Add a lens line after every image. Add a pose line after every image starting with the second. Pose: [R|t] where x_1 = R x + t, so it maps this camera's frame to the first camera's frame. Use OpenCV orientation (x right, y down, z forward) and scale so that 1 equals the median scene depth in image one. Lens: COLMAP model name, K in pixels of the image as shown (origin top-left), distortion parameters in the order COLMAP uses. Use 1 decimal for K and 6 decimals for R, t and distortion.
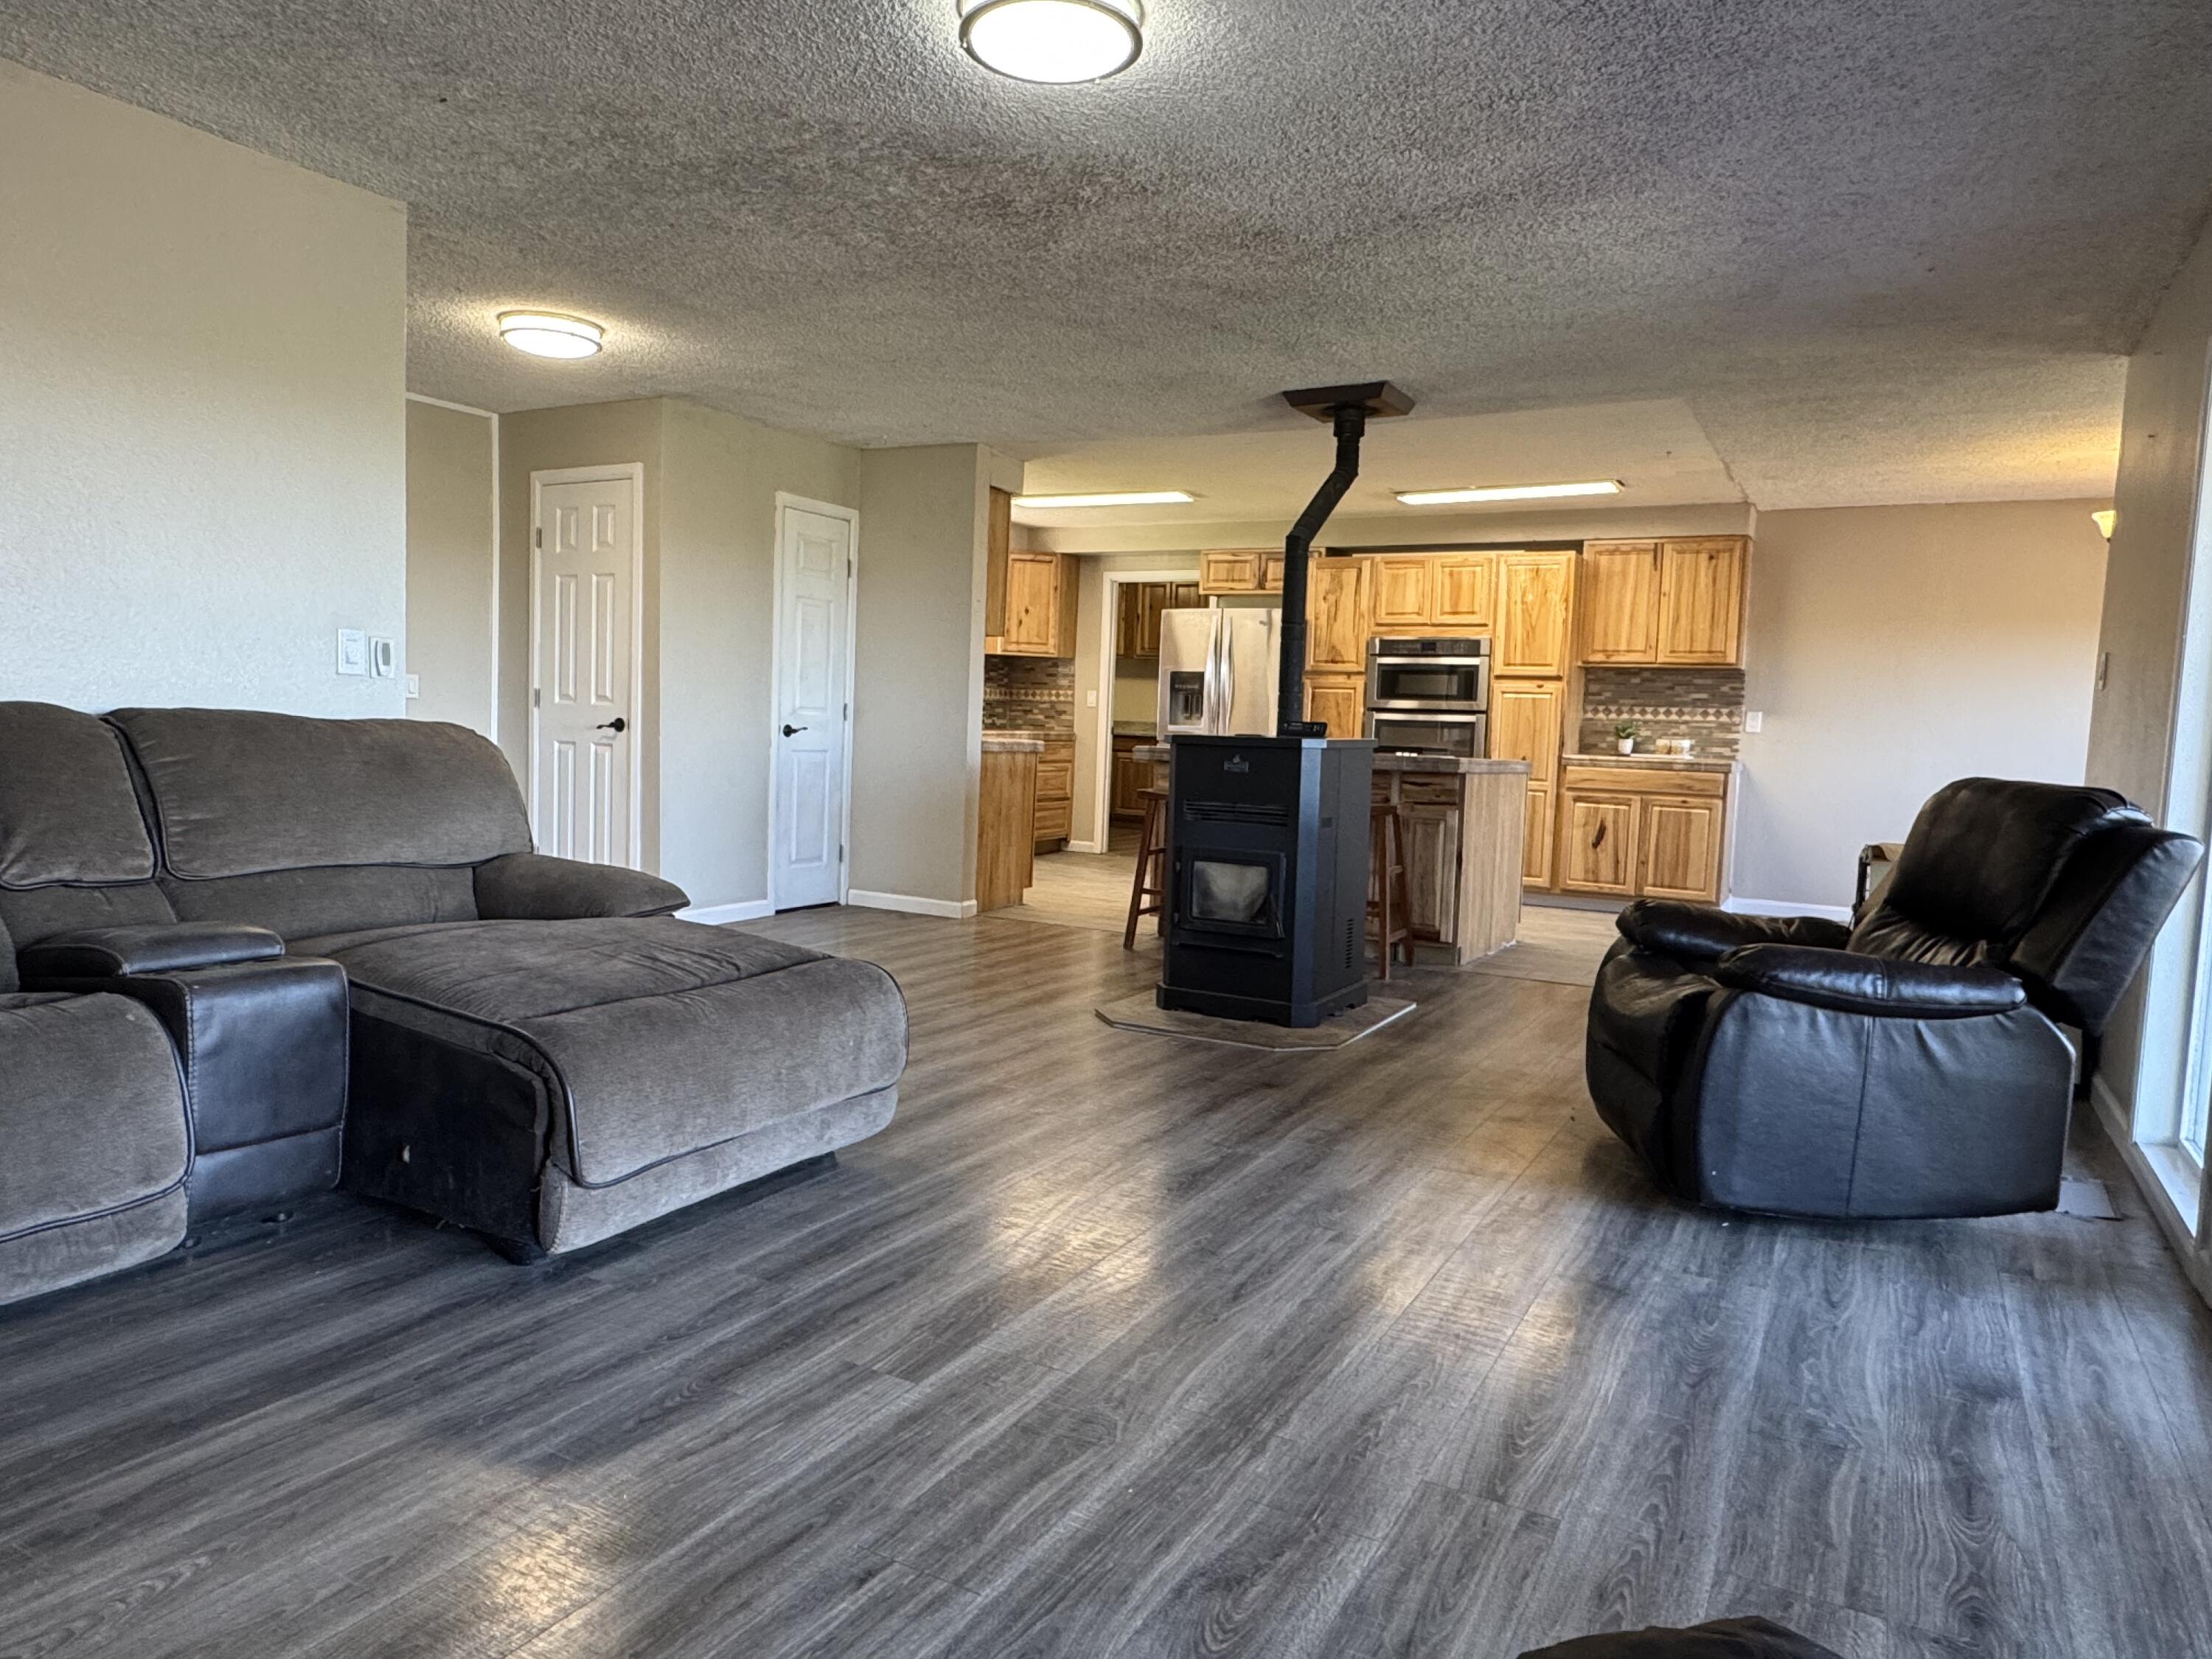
lens RADIAL K [[1406.3, 0, 1088.2], [0, 1406.3, 824.5], [0, 0, 1]] dist [-0.003380, -0.001644]
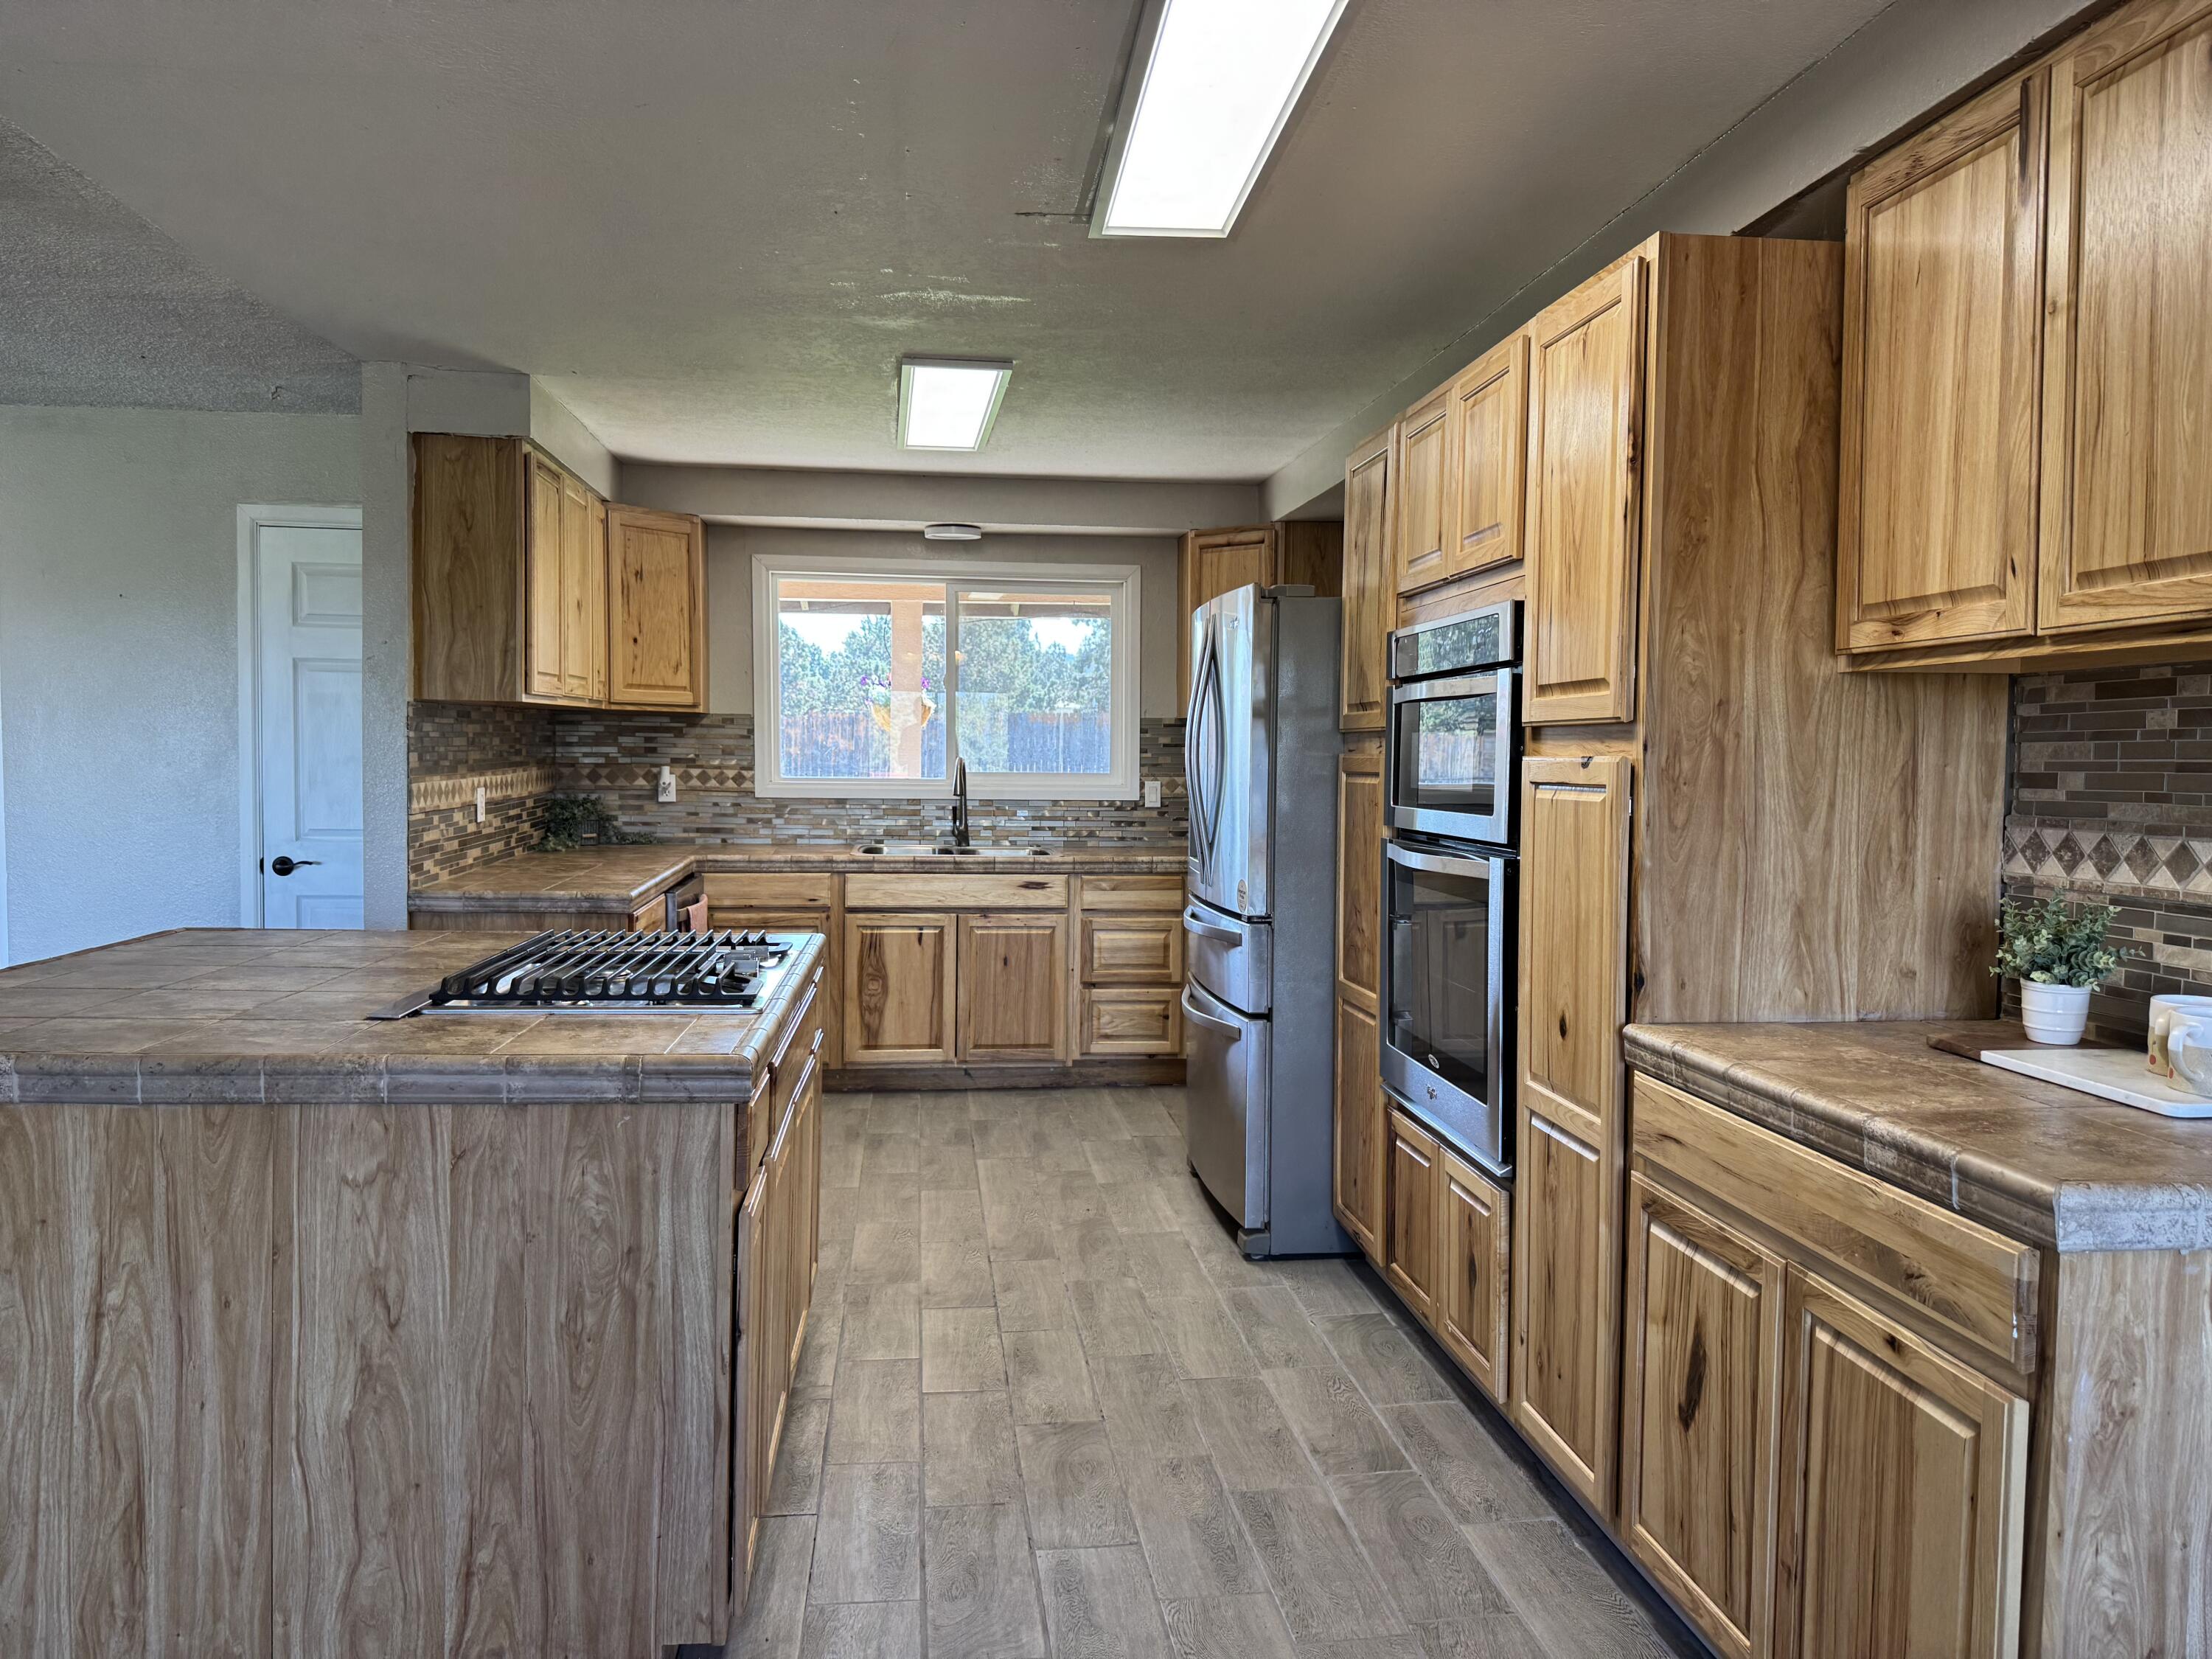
lens RADIAL K [[1551.5, 0, 1098.8], [0, 1551.5, 837.1], [0, 0, 1]] dist [0.076459, -0.100981]
pose [[0.591351, 0.014348, -0.806286, 0.510575], [-0.052001, 0.998439, -0.020372, -0.072610], [0.804736, 0.053975, 0.591175, 0.745349]]
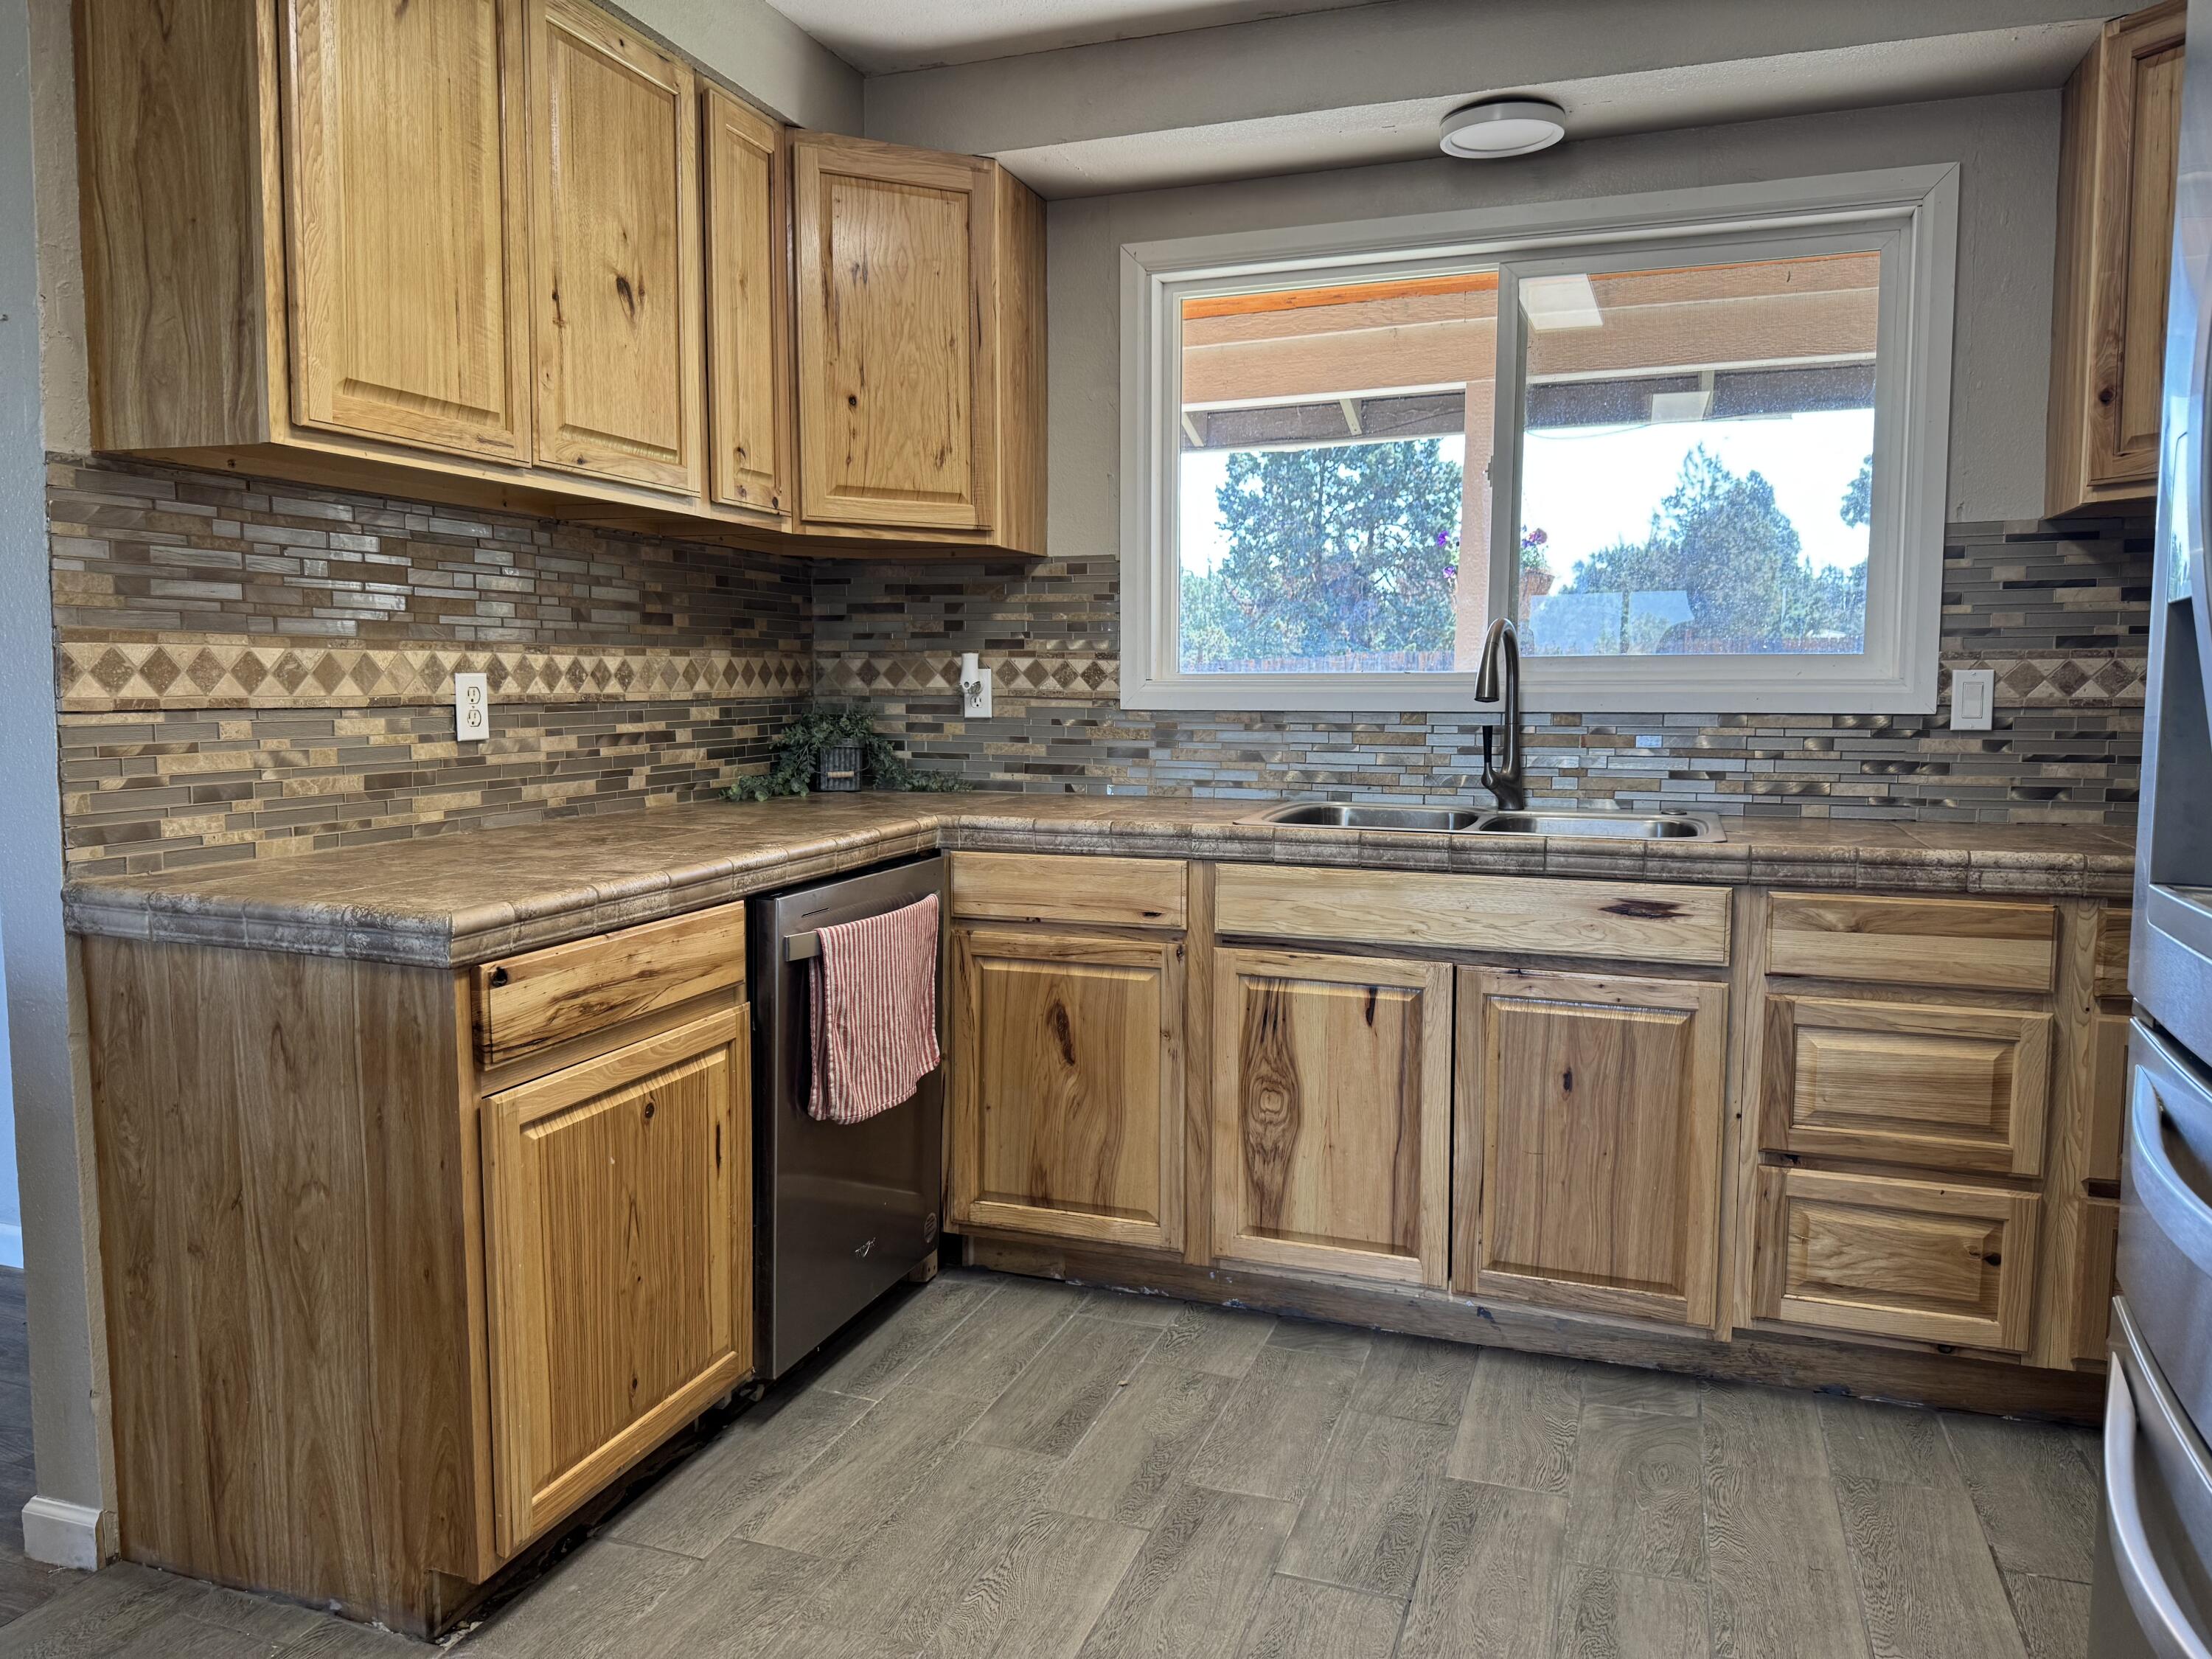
lens RADIAL K [[1551.5, 0, 1098.8], [0, 1551.5, 837.1], [0, 0, 1]] dist [0.076459, -0.100981]
pose [[0.172854, 0.054440, -0.983442, 0.195323], [-0.075428, 0.996271, 0.041893, -0.082025], [0.982055, 0.066937, 0.176316, 0.987934]]
